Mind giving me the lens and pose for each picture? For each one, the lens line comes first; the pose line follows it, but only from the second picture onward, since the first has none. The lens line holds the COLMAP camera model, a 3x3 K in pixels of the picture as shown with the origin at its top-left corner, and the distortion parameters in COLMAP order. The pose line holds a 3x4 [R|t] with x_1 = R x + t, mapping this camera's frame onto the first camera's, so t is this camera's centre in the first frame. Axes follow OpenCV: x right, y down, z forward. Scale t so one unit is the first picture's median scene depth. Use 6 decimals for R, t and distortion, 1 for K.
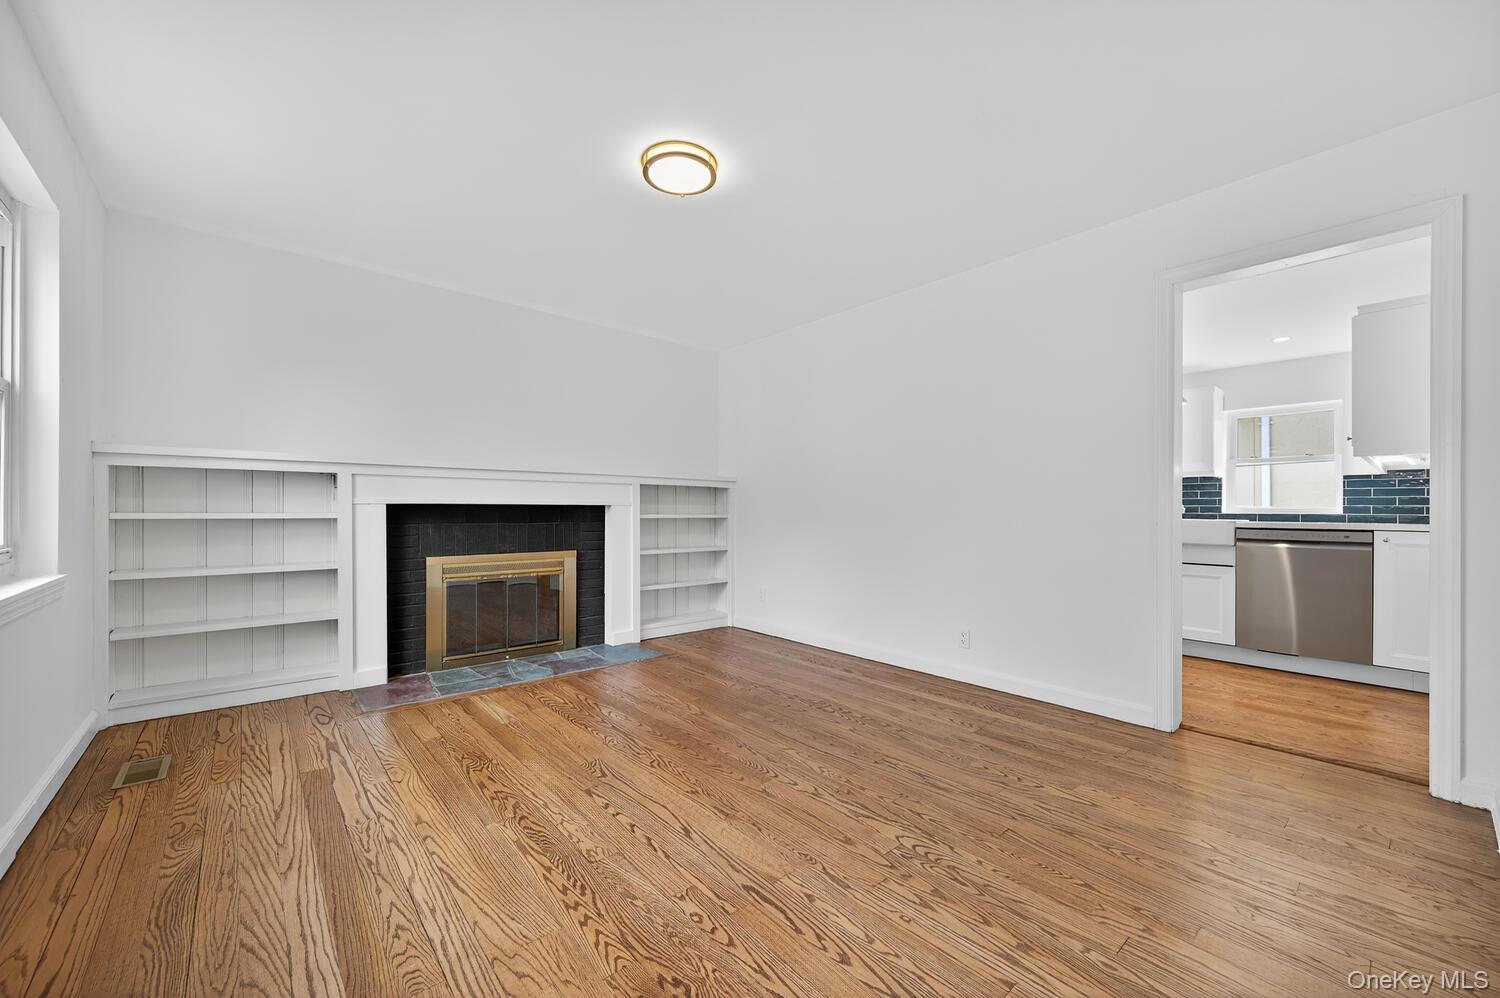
lens RADIAL K [[585.3, 0, 753.4], [0, 585.3, 501.0], [0, 0, 1]] dist [0.004772, -0.001994]
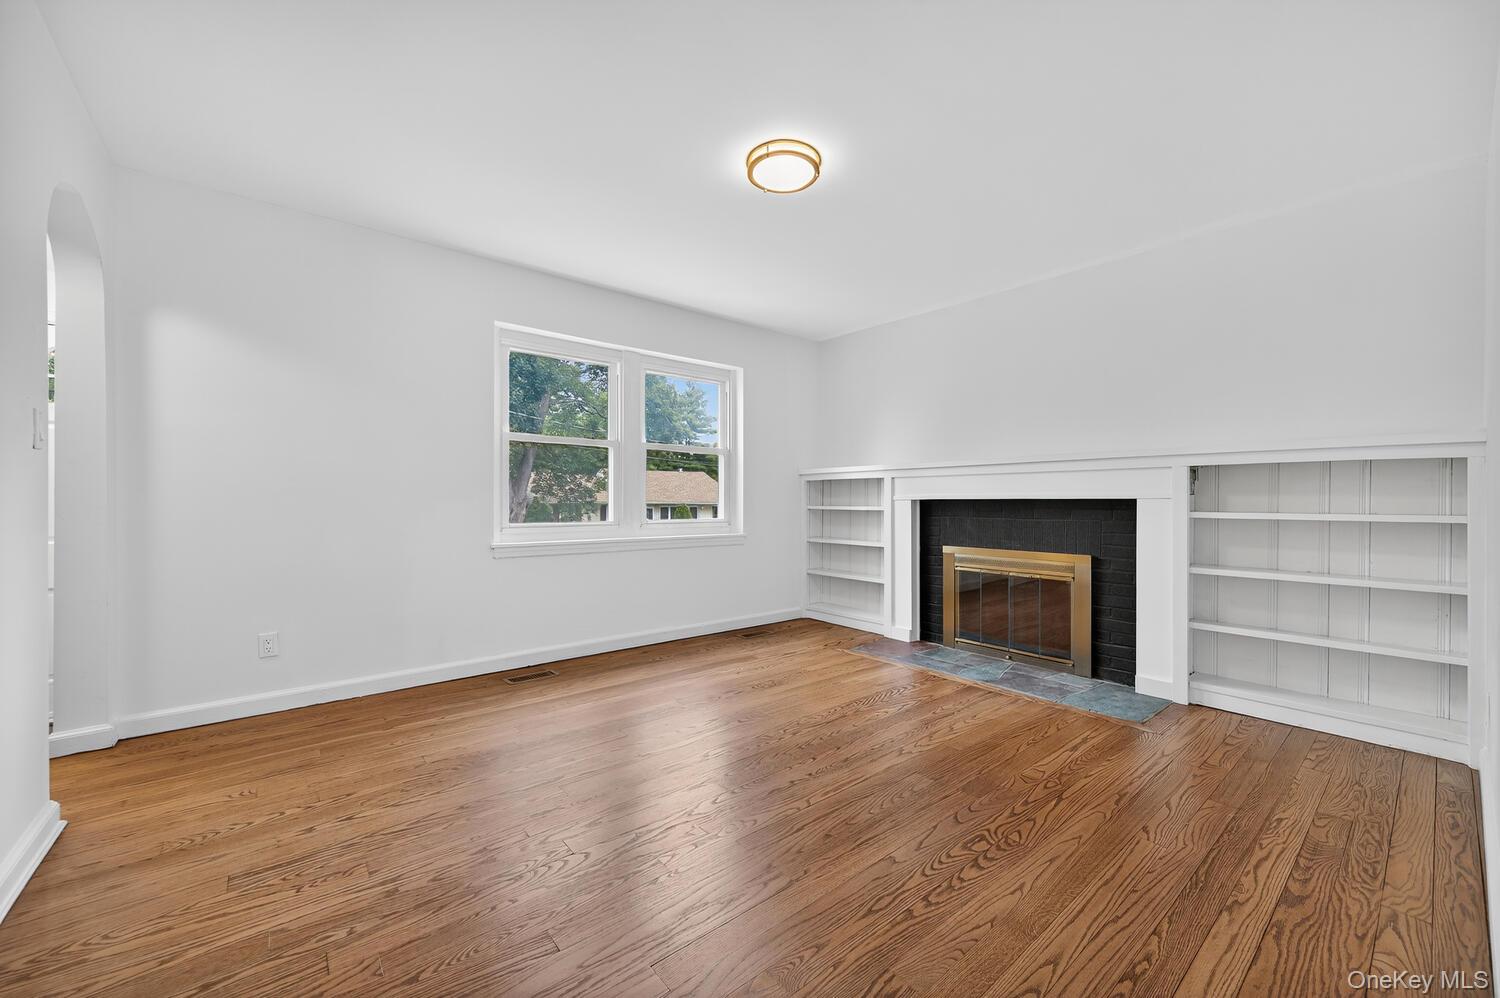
lens RADIAL K [[585.3, 0, 753.4], [0, 585.3, 501.0], [0, 0, 1]] dist [0.004772, -0.001994]
pose [[-0.022810, -0.003067, -0.999735, 0.590349], [0.012790, 0.999913, -0.003360, 0.007925], [0.999658, -0.012864, -0.022769, 0.648305]]
